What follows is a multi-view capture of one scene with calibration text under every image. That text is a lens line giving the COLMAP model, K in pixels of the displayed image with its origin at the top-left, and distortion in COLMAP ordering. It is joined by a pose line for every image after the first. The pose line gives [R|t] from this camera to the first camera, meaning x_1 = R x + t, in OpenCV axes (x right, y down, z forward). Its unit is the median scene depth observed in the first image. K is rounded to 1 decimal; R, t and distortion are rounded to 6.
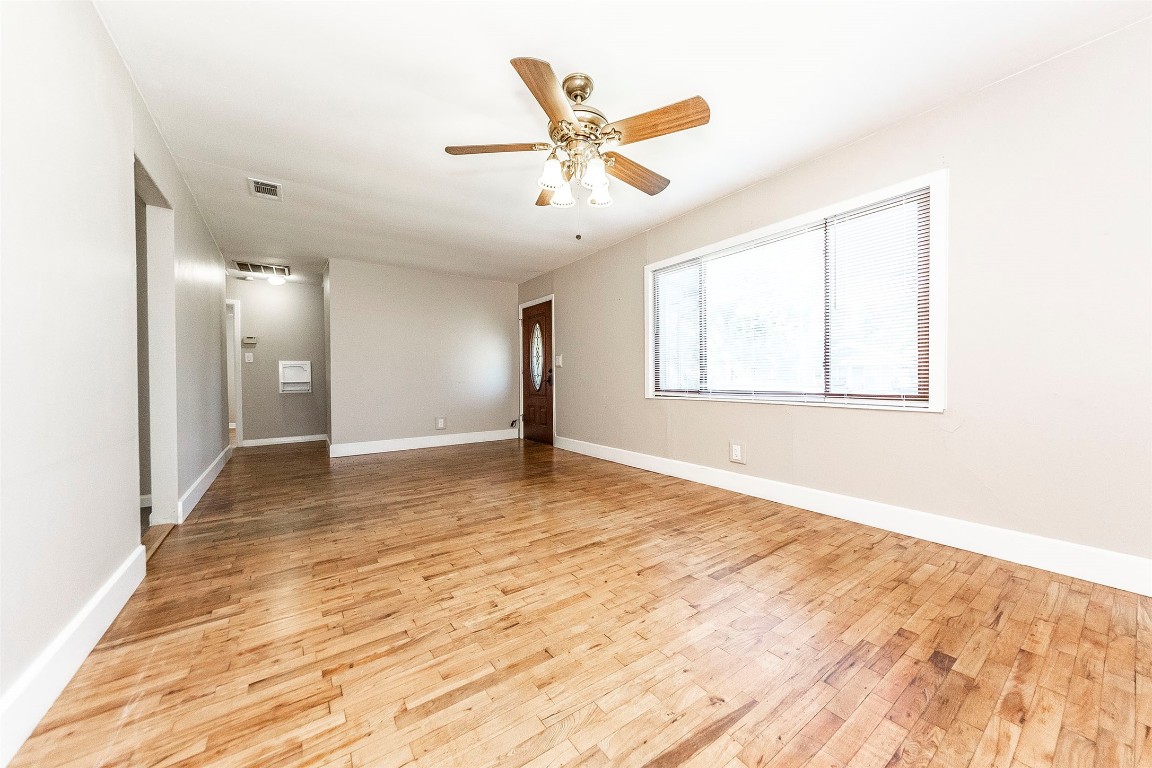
lens RADIAL K [[413.9, 0, 599.9], [0, 413.9, 380.7], [0, 0, 1]] dist [-0.000853, -0.000084]
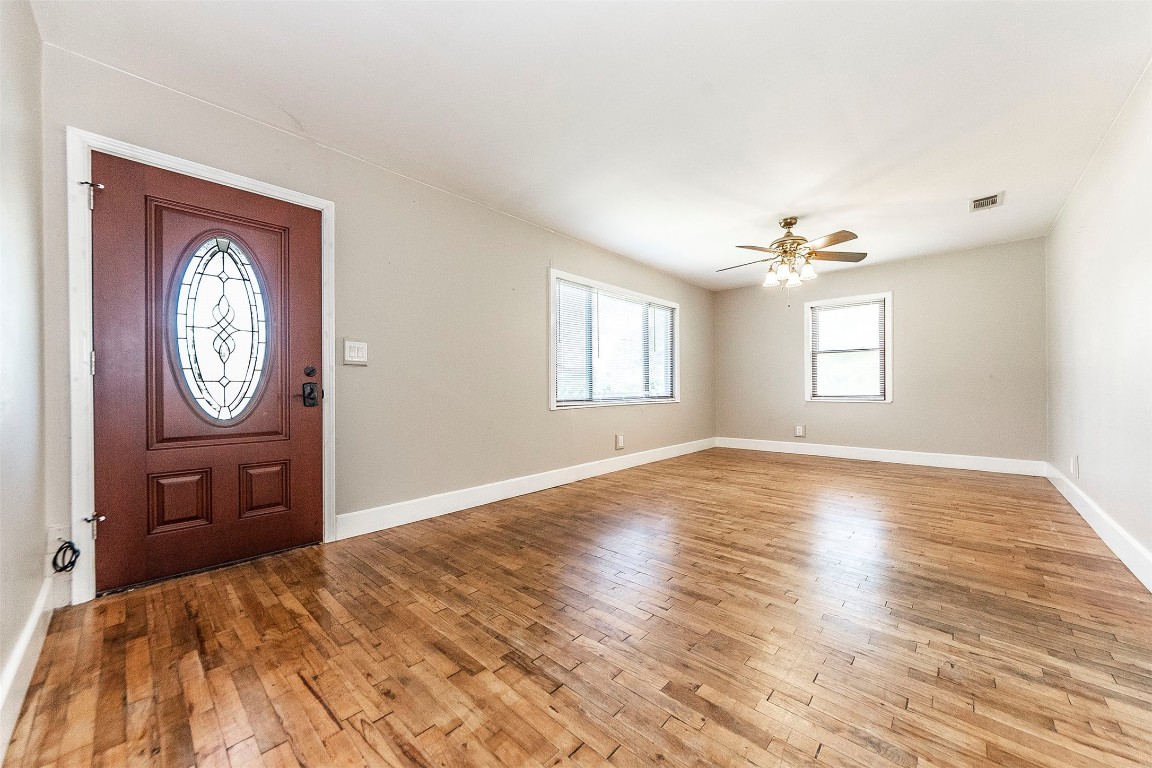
lens RADIAL K [[414.9, 0, 585.5], [0, 414.9, 382.2], [0, 0, 1]] dist [-0.002564, 0.003432]
pose [[-0.179975, 0.021724, 0.983431, -1.048979], [0.016916, 0.999677, -0.018987, -0.000147], [-0.983526, 0.013219, -0.180285, 1.398320]]
